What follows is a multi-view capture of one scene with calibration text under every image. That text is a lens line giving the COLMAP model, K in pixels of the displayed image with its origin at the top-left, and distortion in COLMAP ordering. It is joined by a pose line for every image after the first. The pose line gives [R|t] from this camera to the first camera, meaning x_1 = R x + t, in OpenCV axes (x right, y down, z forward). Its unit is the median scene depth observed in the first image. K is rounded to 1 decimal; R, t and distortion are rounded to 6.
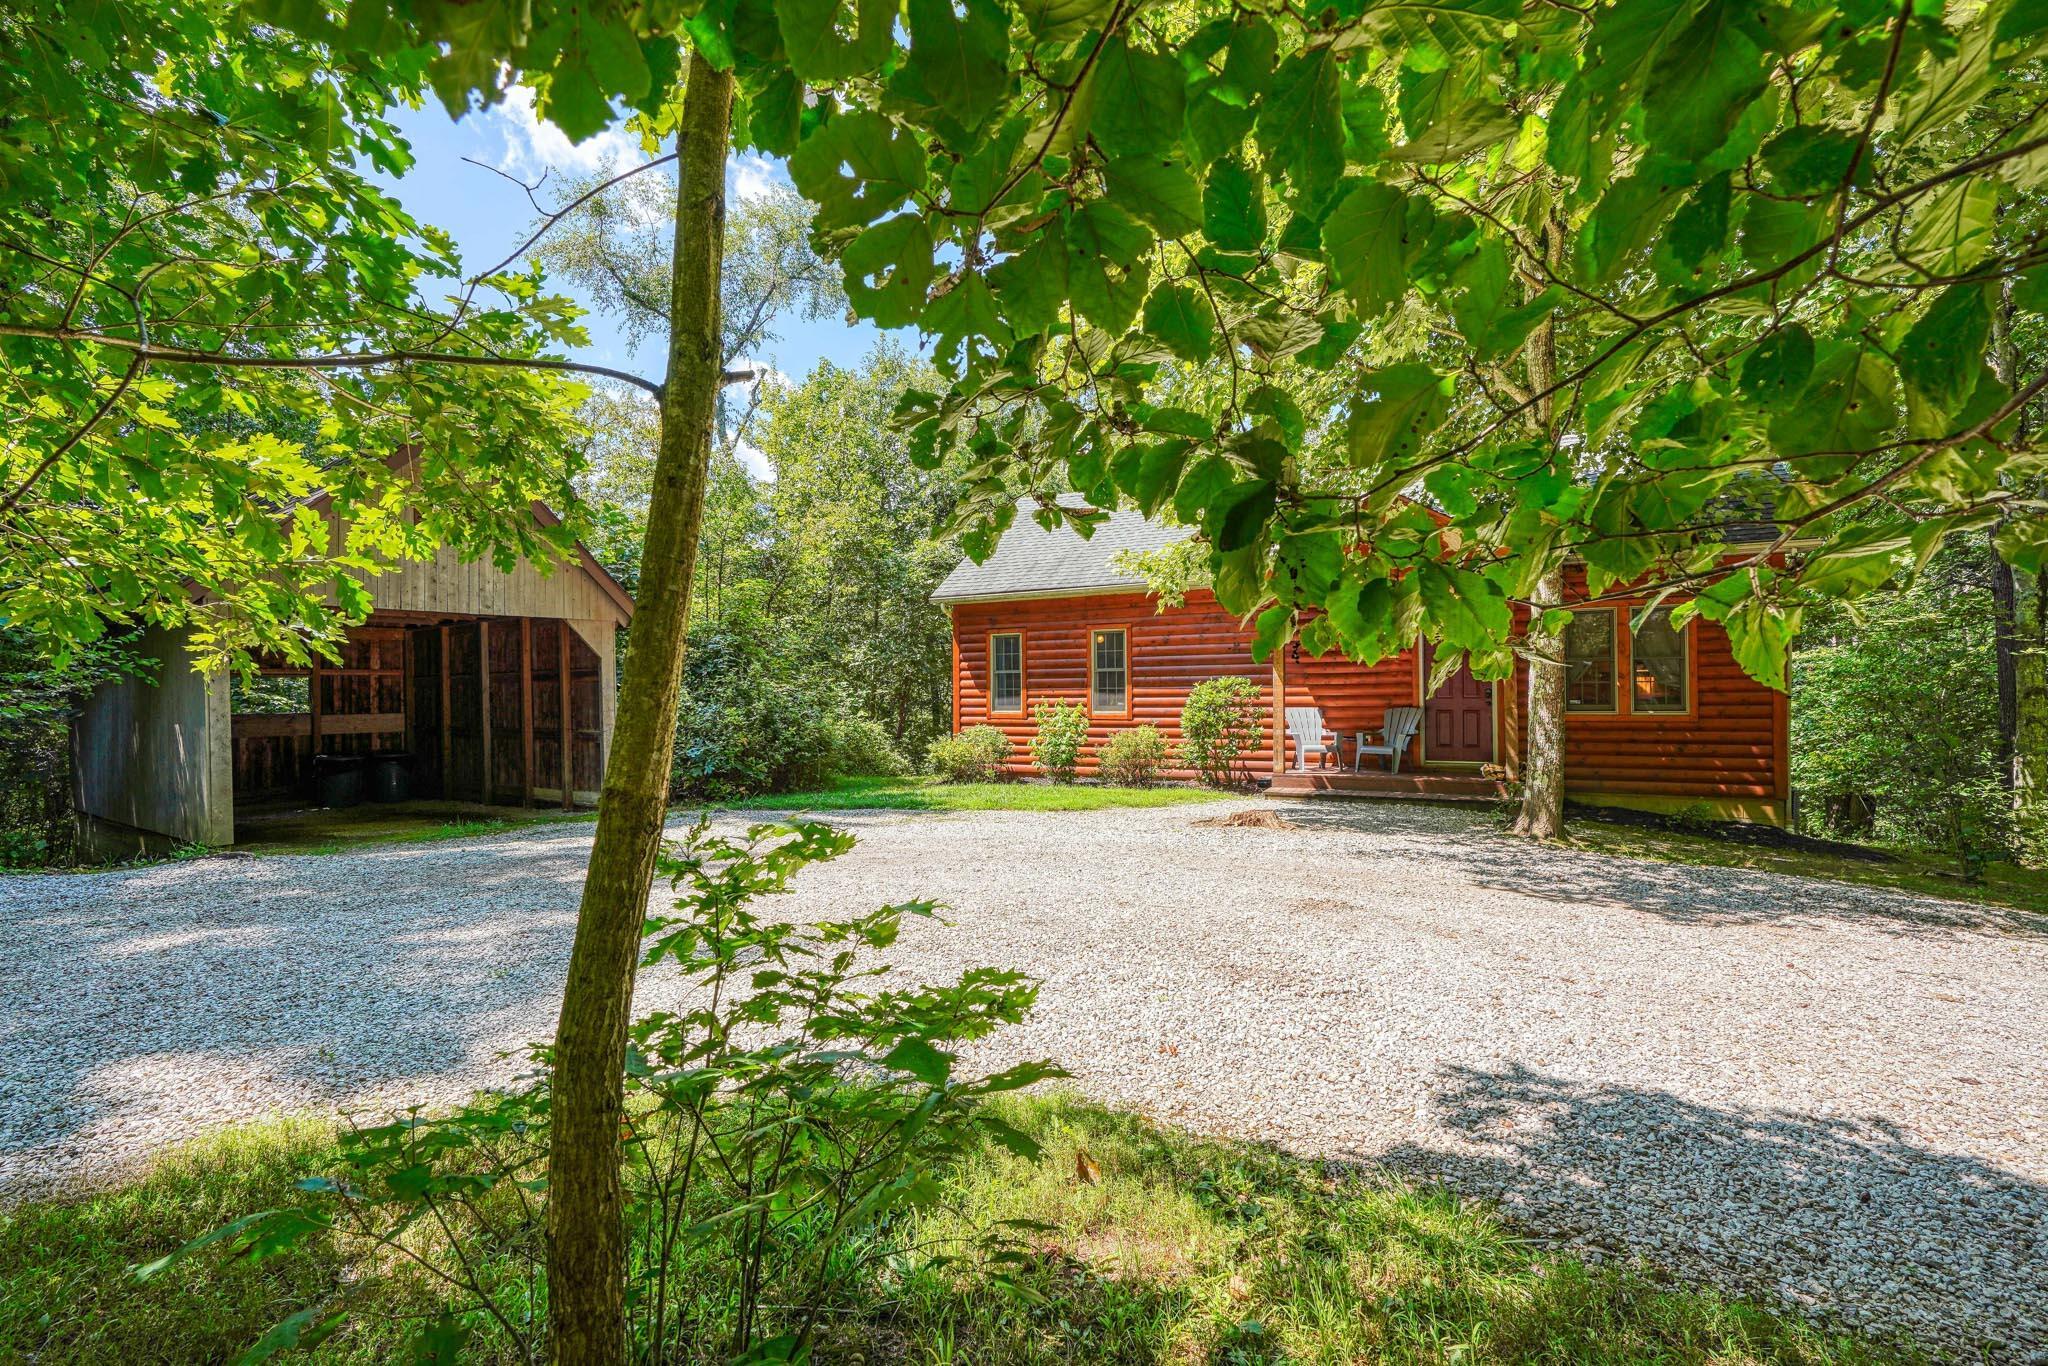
lens RADIAL K [[925.7, 0, 1029.2], [0, 925.7, 680.7], [0, 0, 1]] dist [-0.004059, 0.000515]
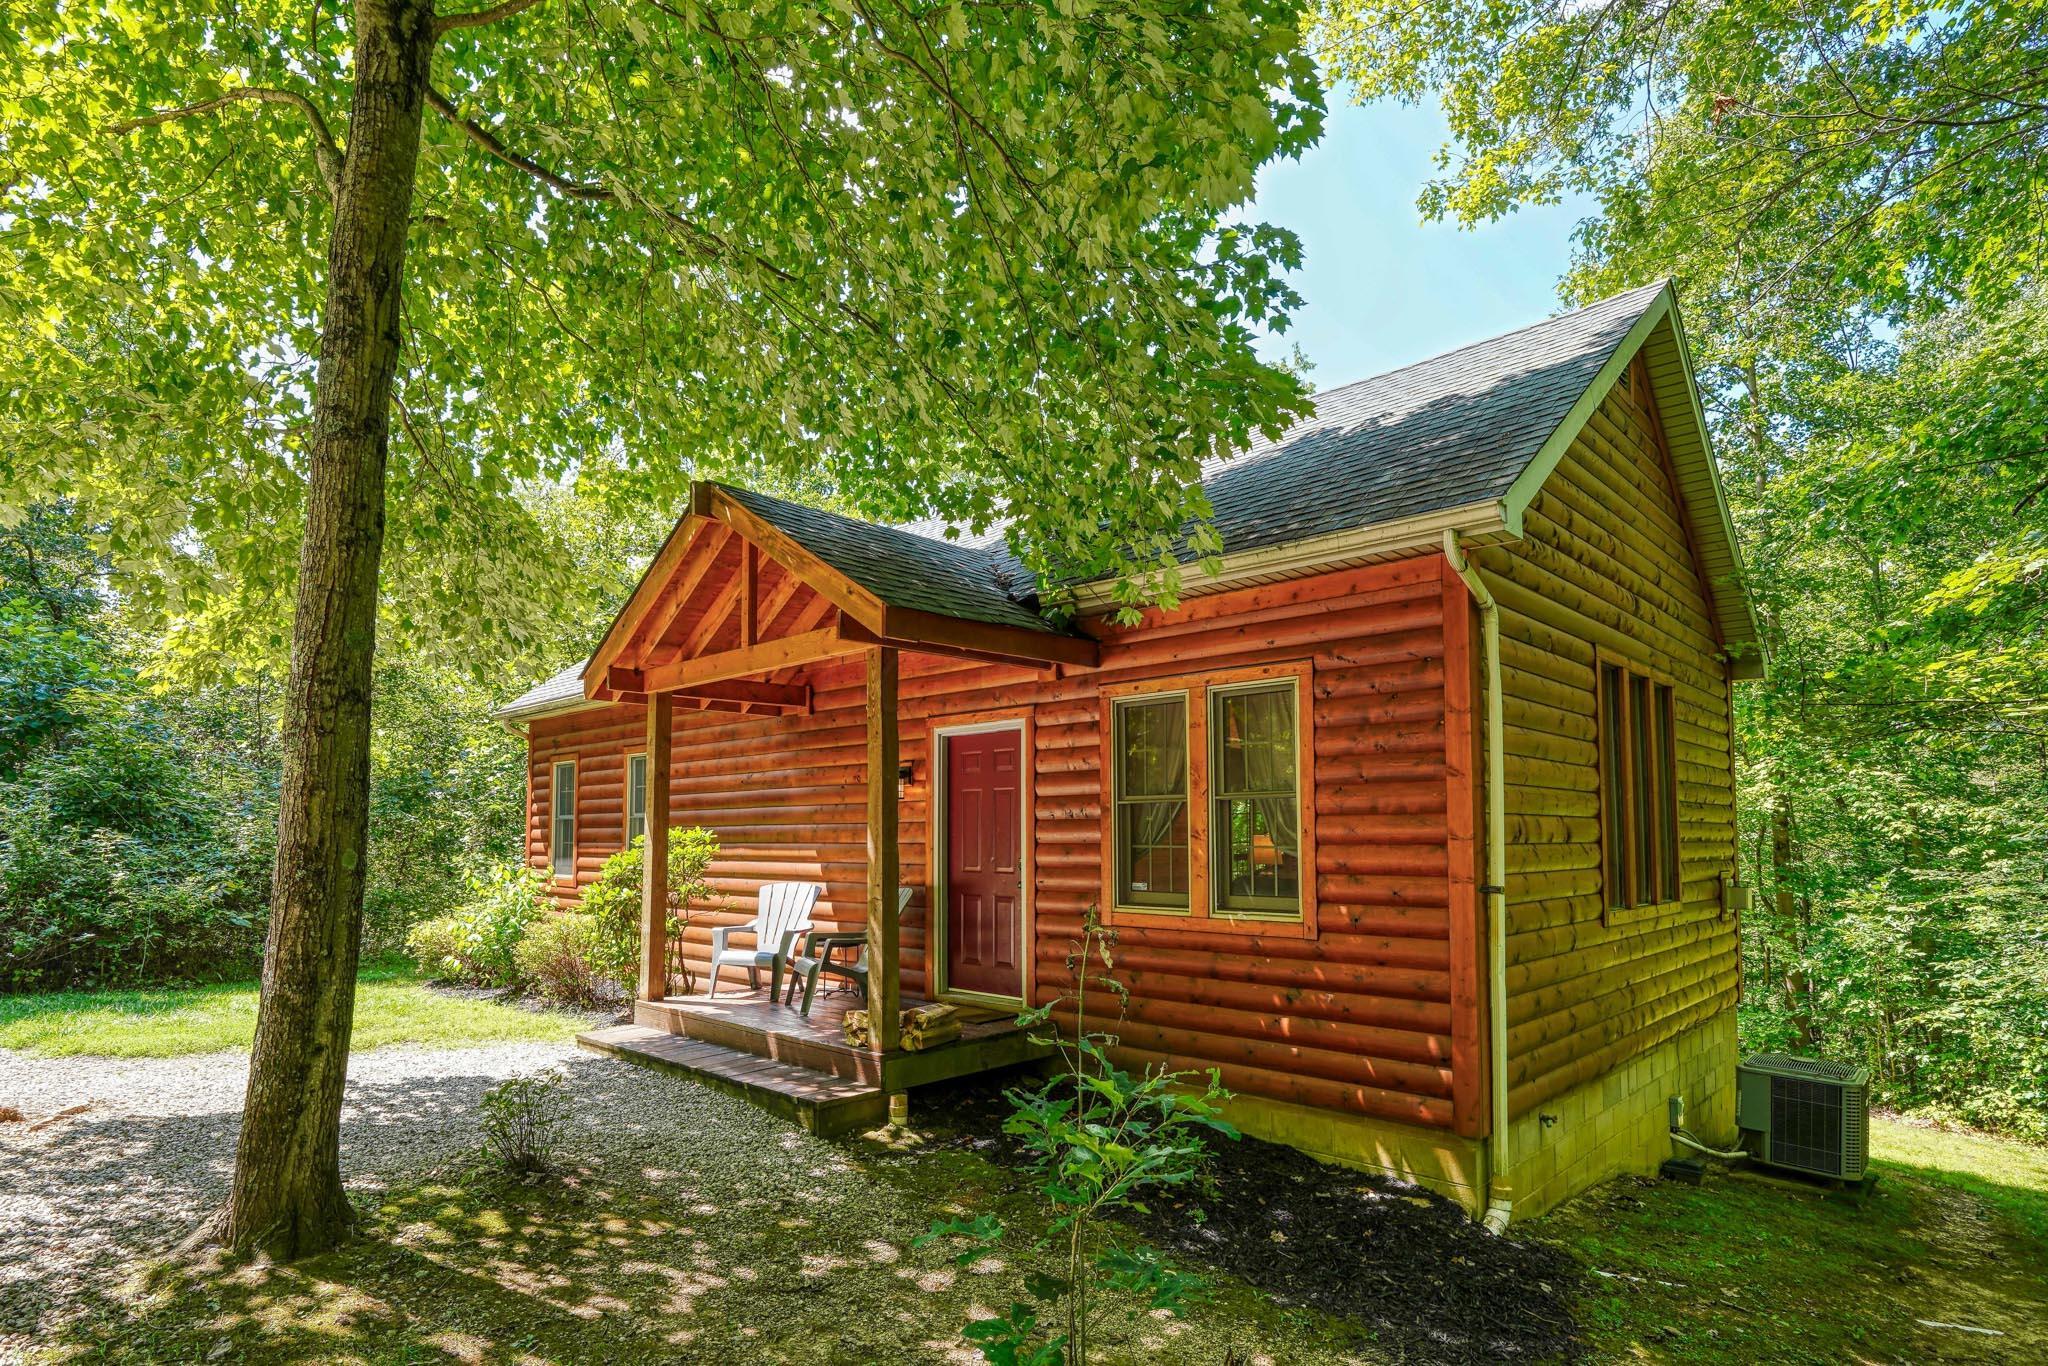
lens RADIAL K [[1081.2, 0, 1007.7], [0, 1081.2, 792.4], [0, 0, 1]] dist [0.003098, 0.000030]
pose [[0.958887, -0.001628, -0.283783, 0.669937], [-0.006310, 0.999614, -0.027054, -0.011229], [0.283717, 0.027732, 0.958507, 0.415499]]
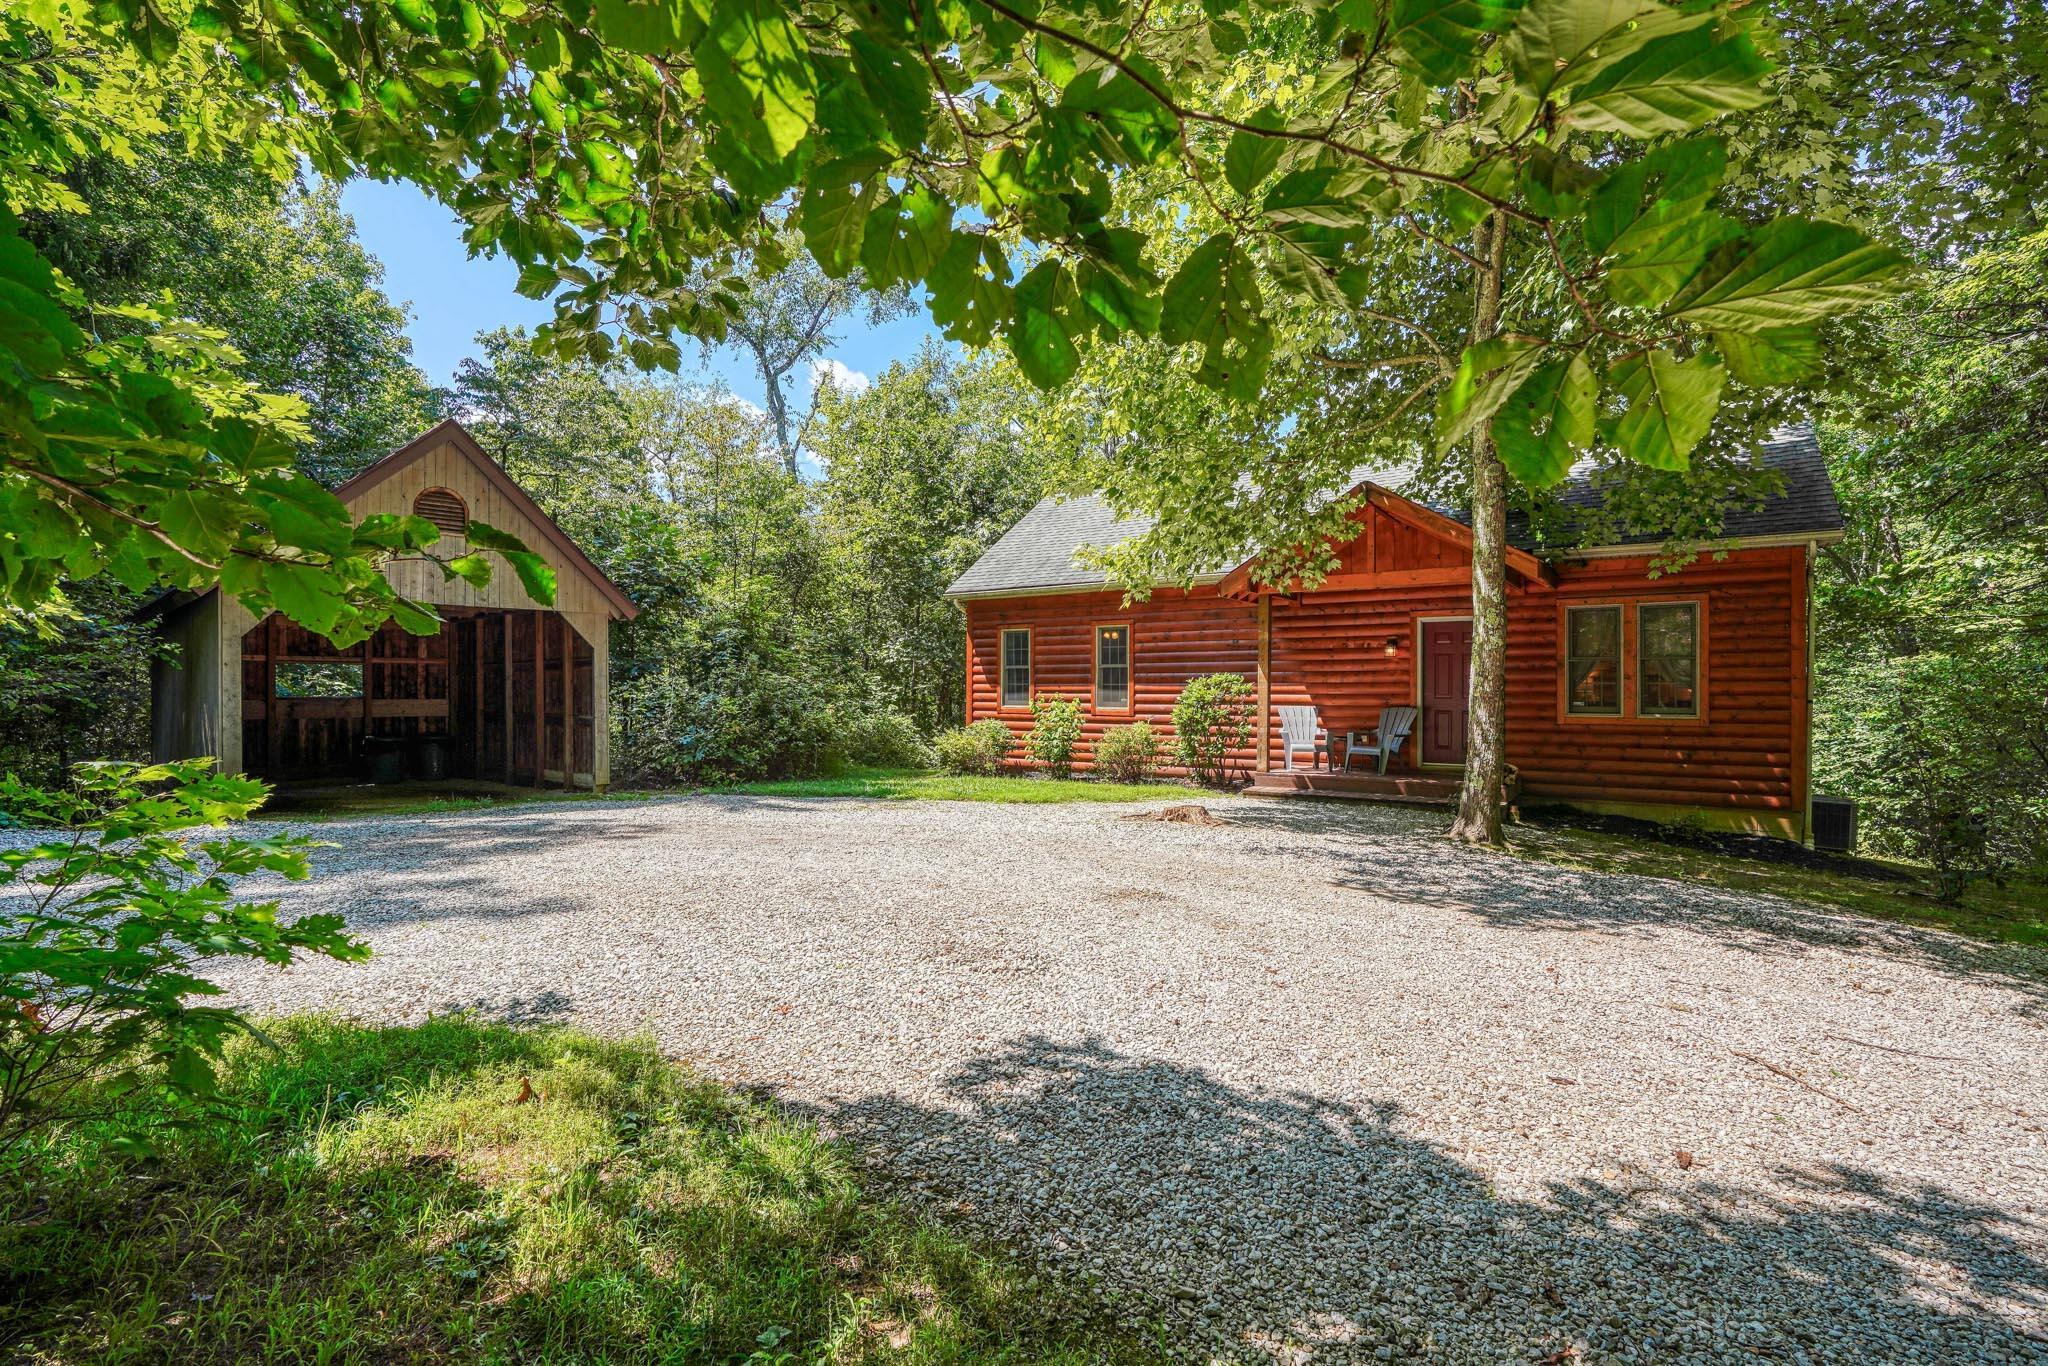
lens RADIAL K [[929.8, 0, 1031.1], [0, 929.8, 677.5], [0, 0, 1]] dist [-0.004398, 0.000522]
pose [[0.994225, 0.011795, -0.106667, 0.129233], [-0.011974, 0.999928, -0.001038, 0.003364], [0.106647, 0.002309, 0.994294, -0.008693]]
